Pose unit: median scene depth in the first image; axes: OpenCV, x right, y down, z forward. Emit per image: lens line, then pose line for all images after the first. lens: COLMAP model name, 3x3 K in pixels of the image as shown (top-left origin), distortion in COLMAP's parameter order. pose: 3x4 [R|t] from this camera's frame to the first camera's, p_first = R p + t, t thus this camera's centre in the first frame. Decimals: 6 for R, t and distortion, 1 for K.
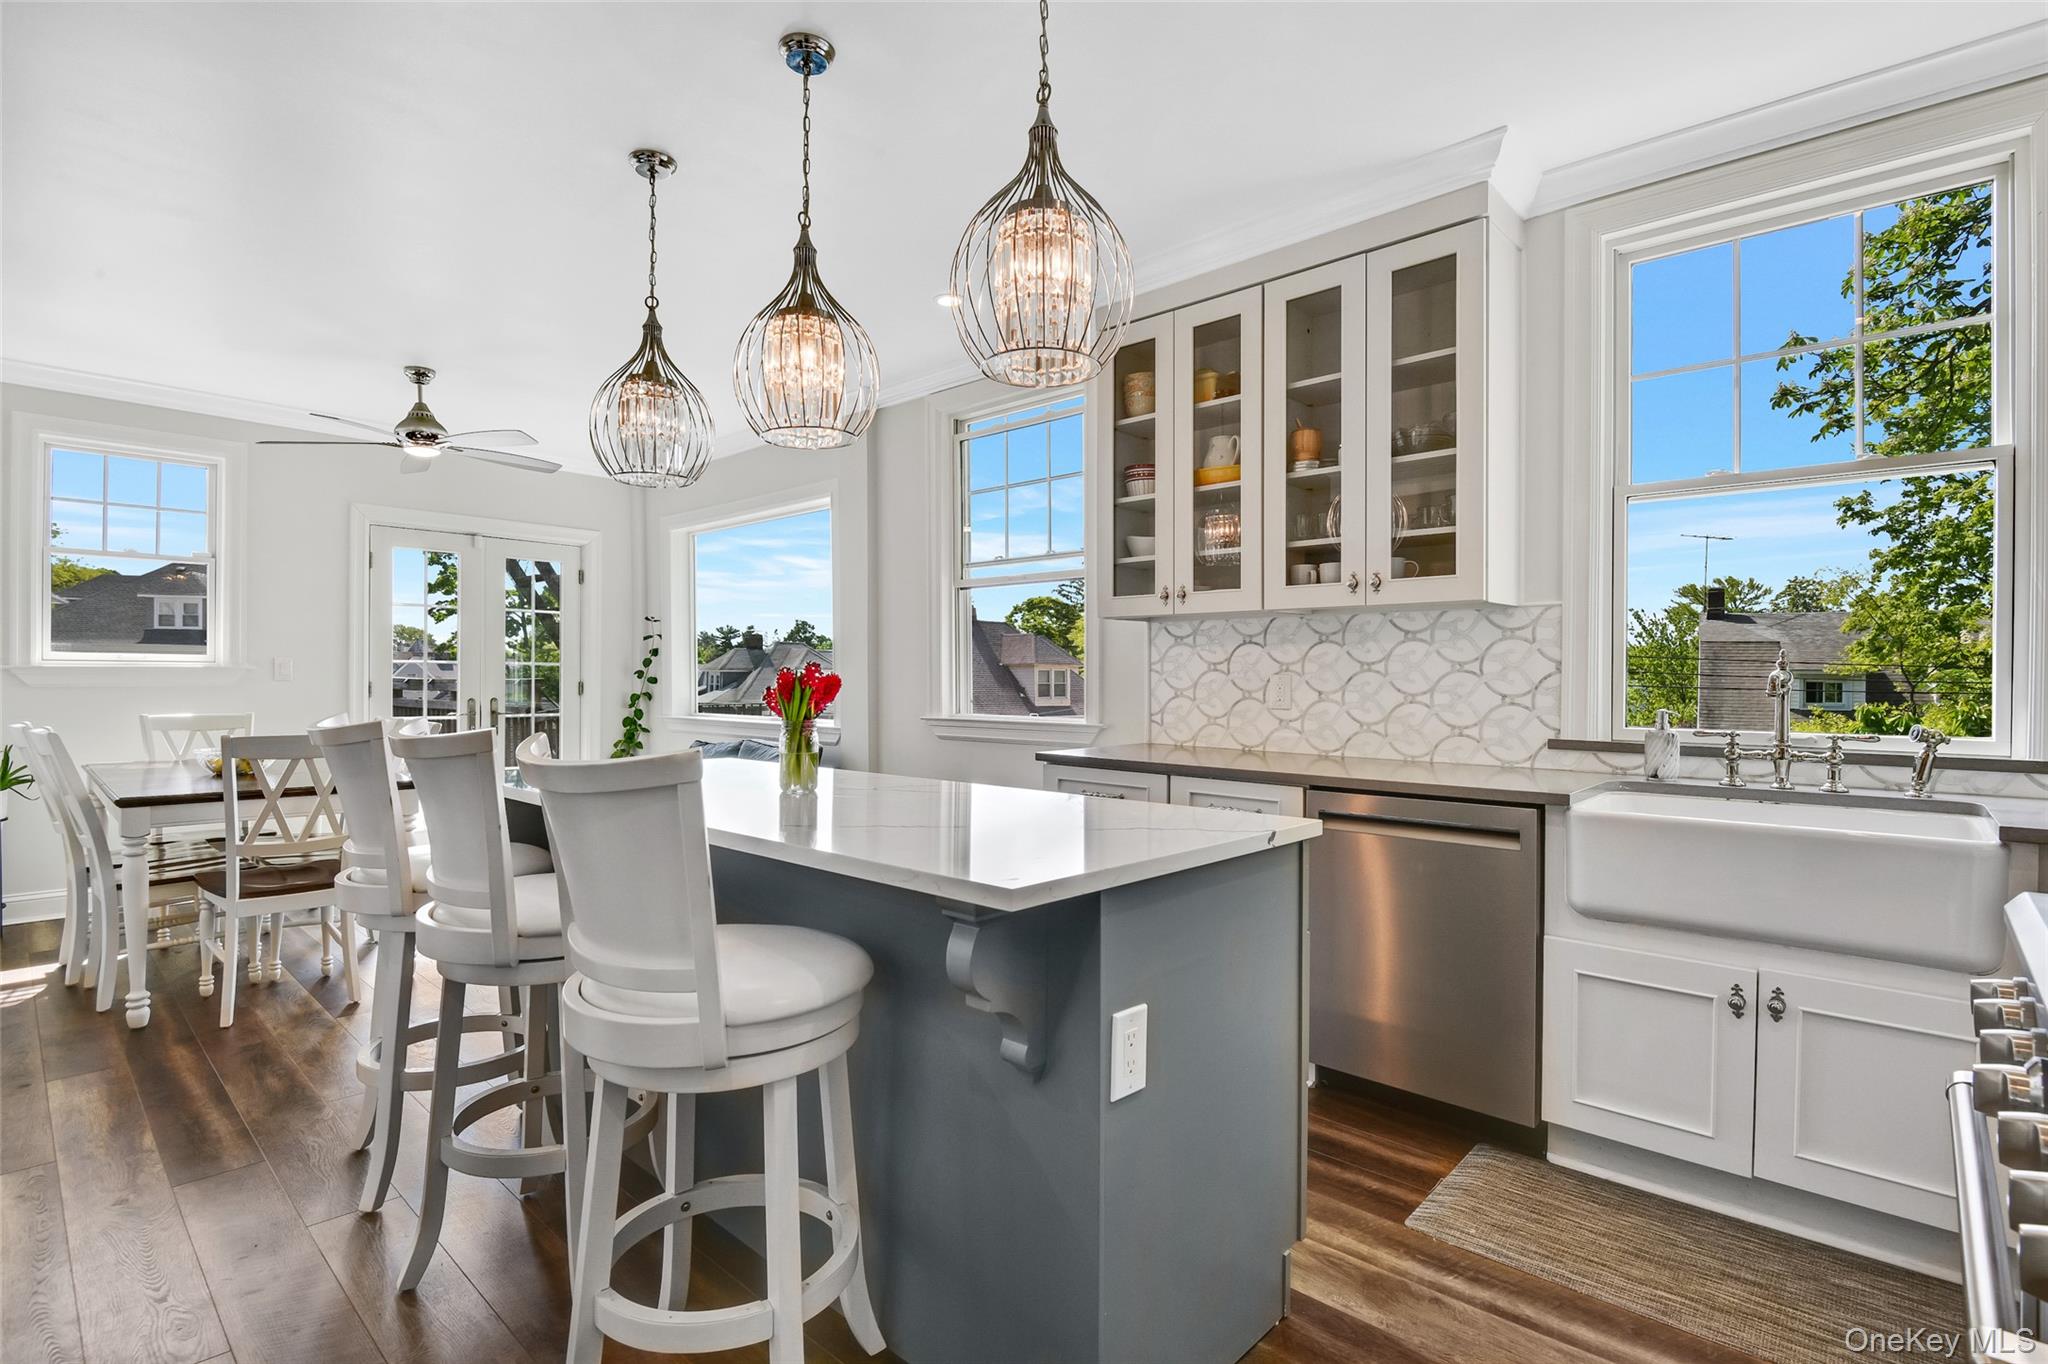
lens RADIAL K [[1009.0, 0, 1024.0], [0, 1009.0, 682.0], [0, 0, 1]] dist [-0.001901, -0.000526]
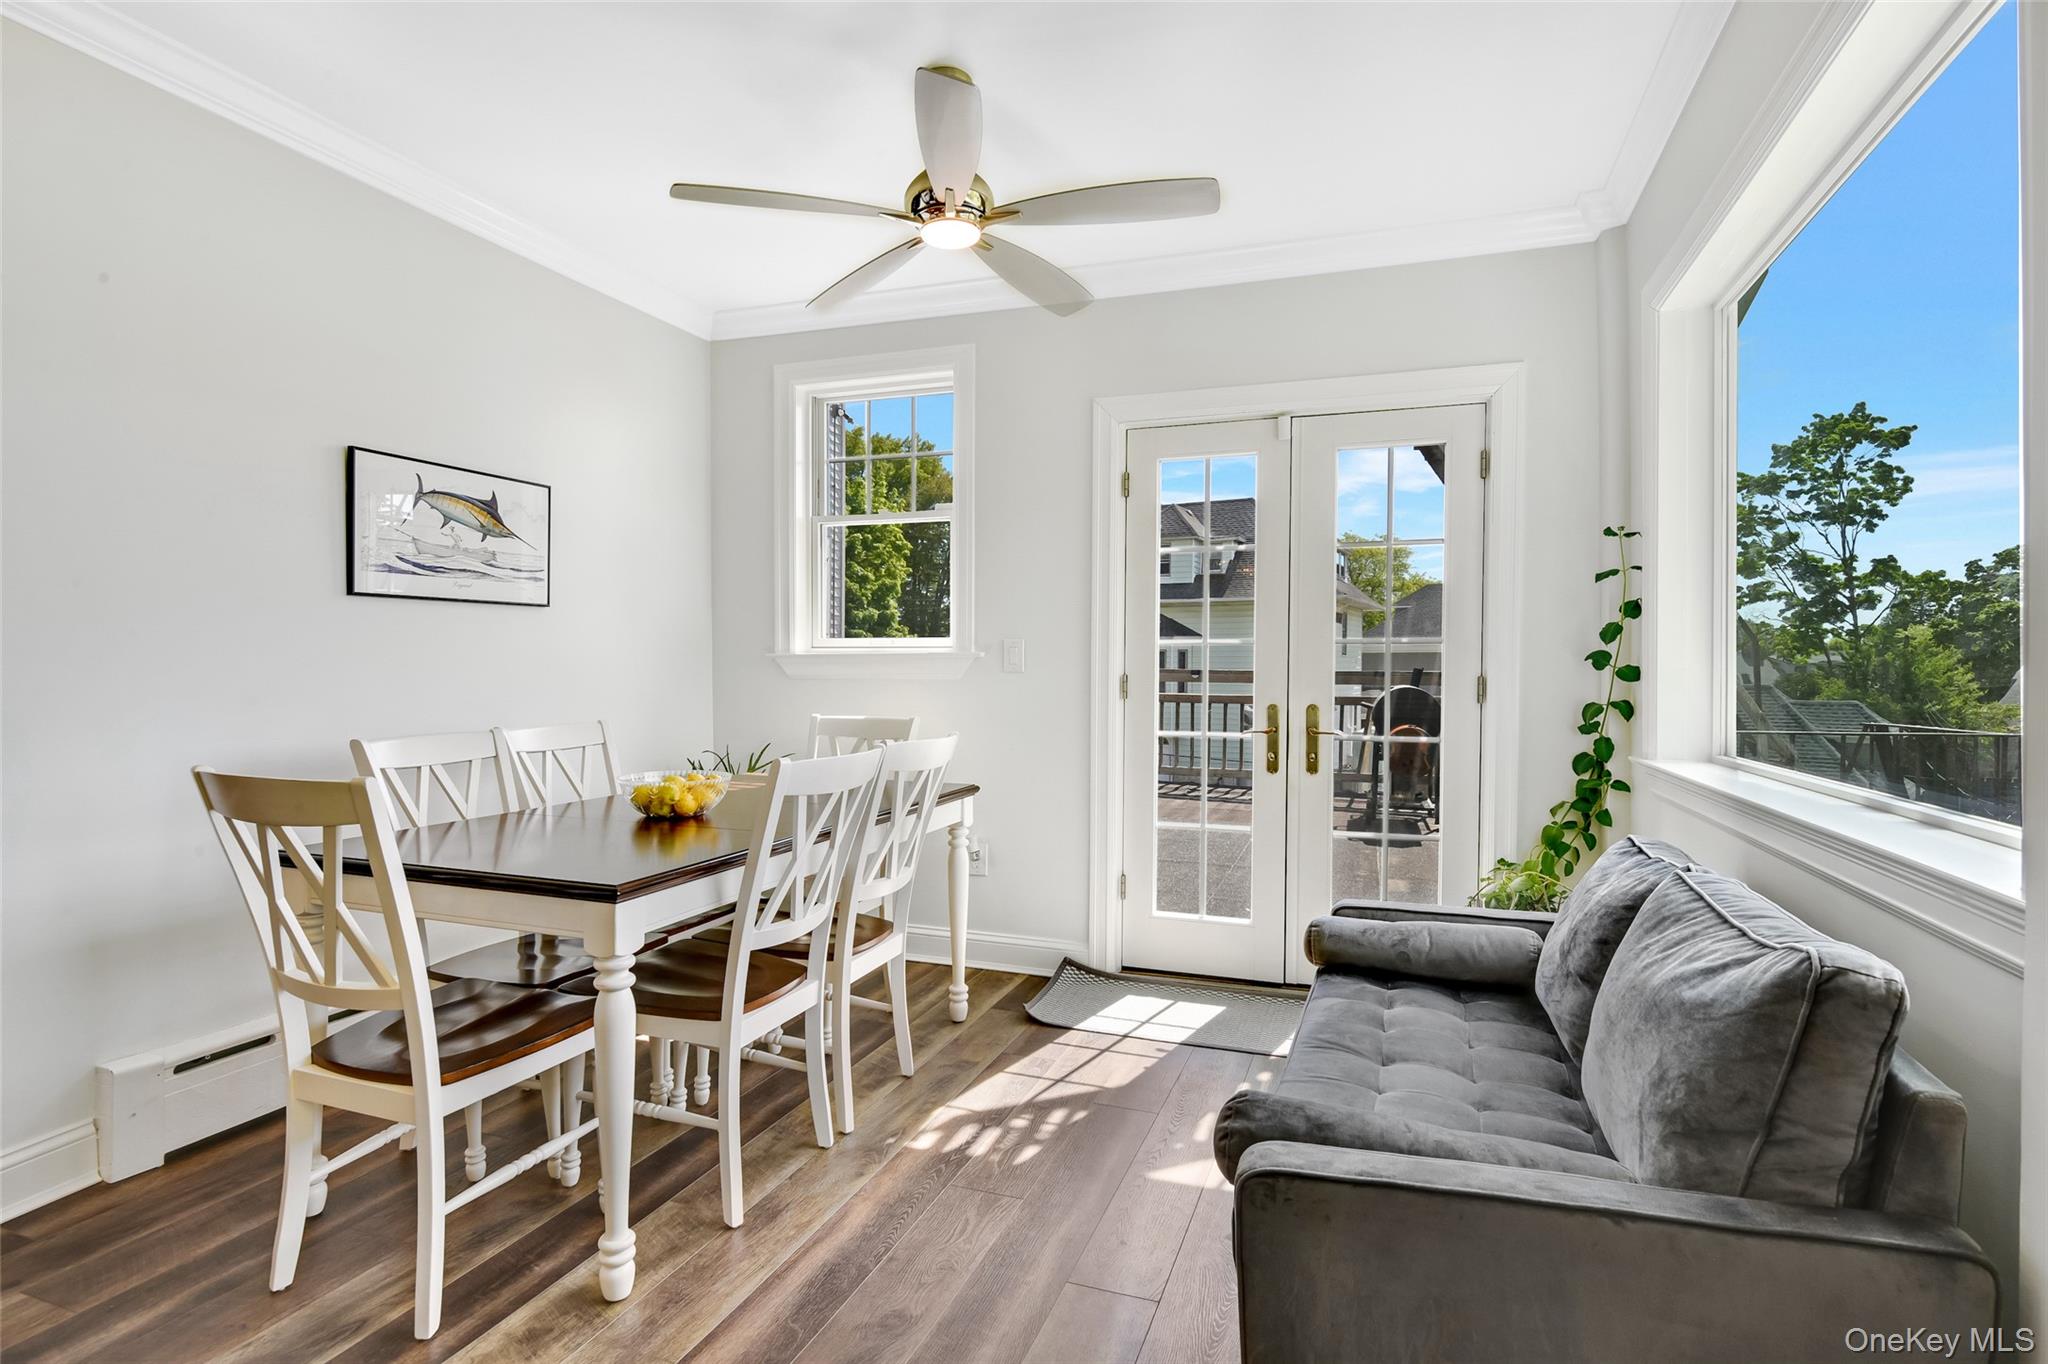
lens RADIAL K [[1009.0, 0, 1024.0], [0, 1009.0, 682.0], [0, 0, 1]] dist [-0.001901, -0.000526]
pose [[0.383961, 0.010445, -0.923290, -0.066900], [-0.007163, 0.999940, 0.008333, 0.000283], [0.923322, 0.003414, 0.384012, 0.592258]]
